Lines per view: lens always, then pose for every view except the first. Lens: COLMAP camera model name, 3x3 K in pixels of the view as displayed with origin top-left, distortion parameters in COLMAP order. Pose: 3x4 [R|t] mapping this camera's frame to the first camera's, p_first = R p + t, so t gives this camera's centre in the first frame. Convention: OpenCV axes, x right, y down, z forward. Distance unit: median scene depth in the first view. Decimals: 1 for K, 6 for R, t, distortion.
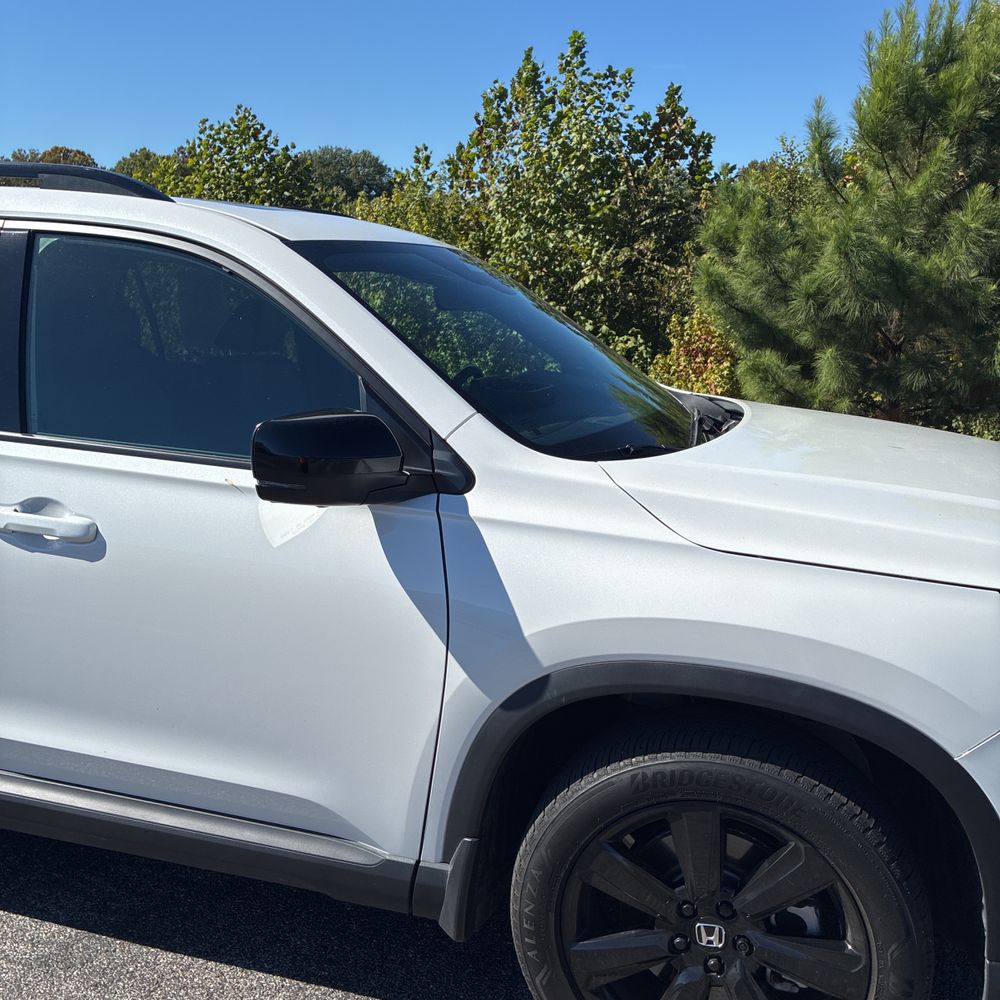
lens RADIAL K [[1006.5, 0, 501.9], [0, 1006.5, 488.5], [0, 0, 1]] dist [0.028493, -0.014104]
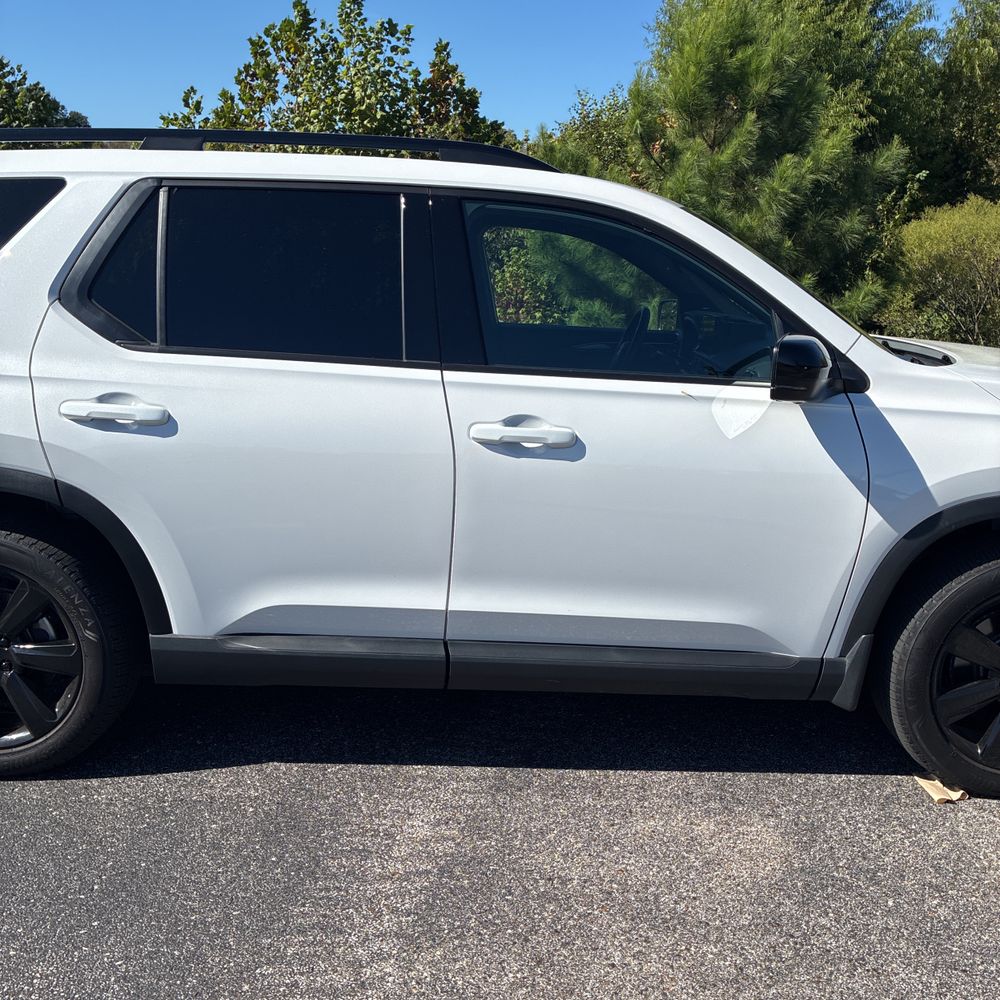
lens RADIAL K [[1006.5, 0, 501.9], [0, 1006.5, 488.5], [0, 0, 1]] dist [0.028493, -0.014104]
pose [[0.957972, -0.066611, 0.279021, -0.936279], [0.053883, 0.997137, 0.053050, 0.037566], [-0.281756, -0.035786, 0.958819, -0.220931]]
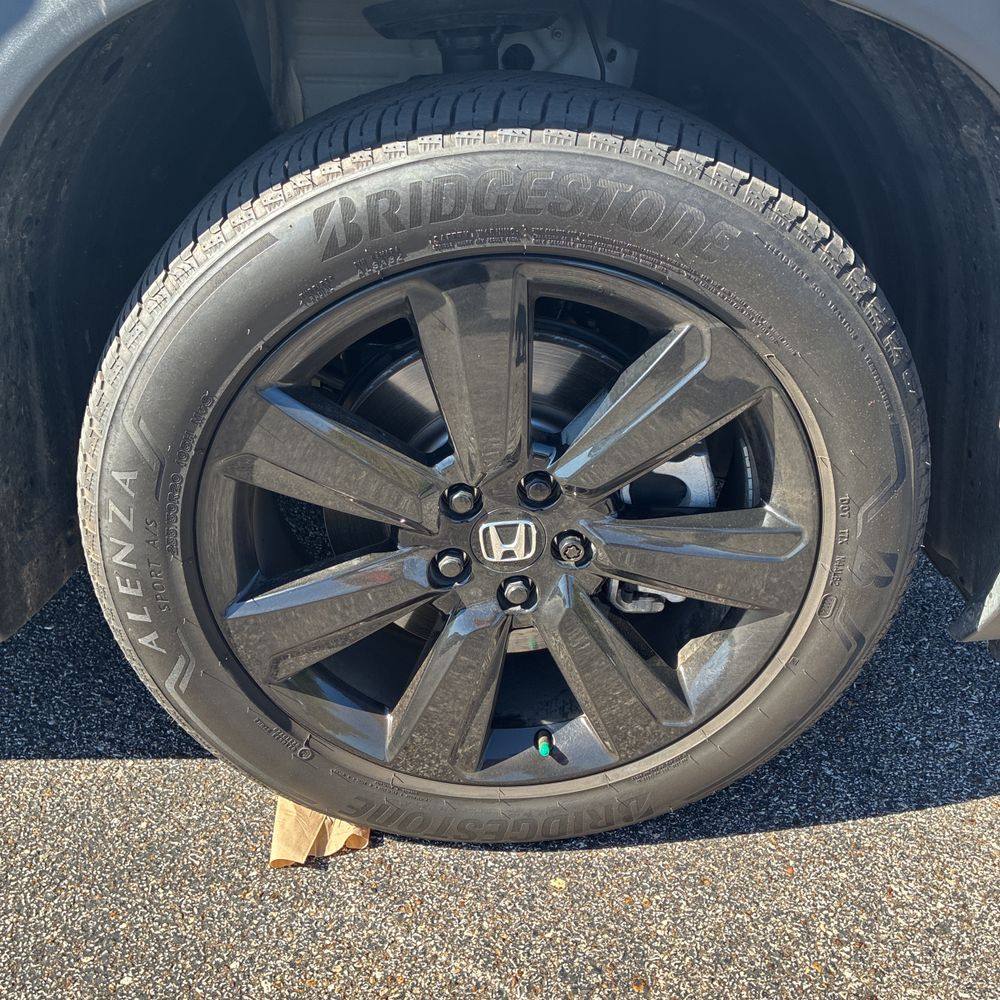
lens RADIAL K [[1006.5, 0, 501.9], [0, 1006.5, 488.5], [0, 0, 1]] dist [0.028493, -0.014104]
pose [[0.950682, -0.148543, 0.272284, 0.069844], [0.047519, 0.937252, 0.345399, 0.241048], [-0.306506, -0.315426, 0.898087, 0.554240]]
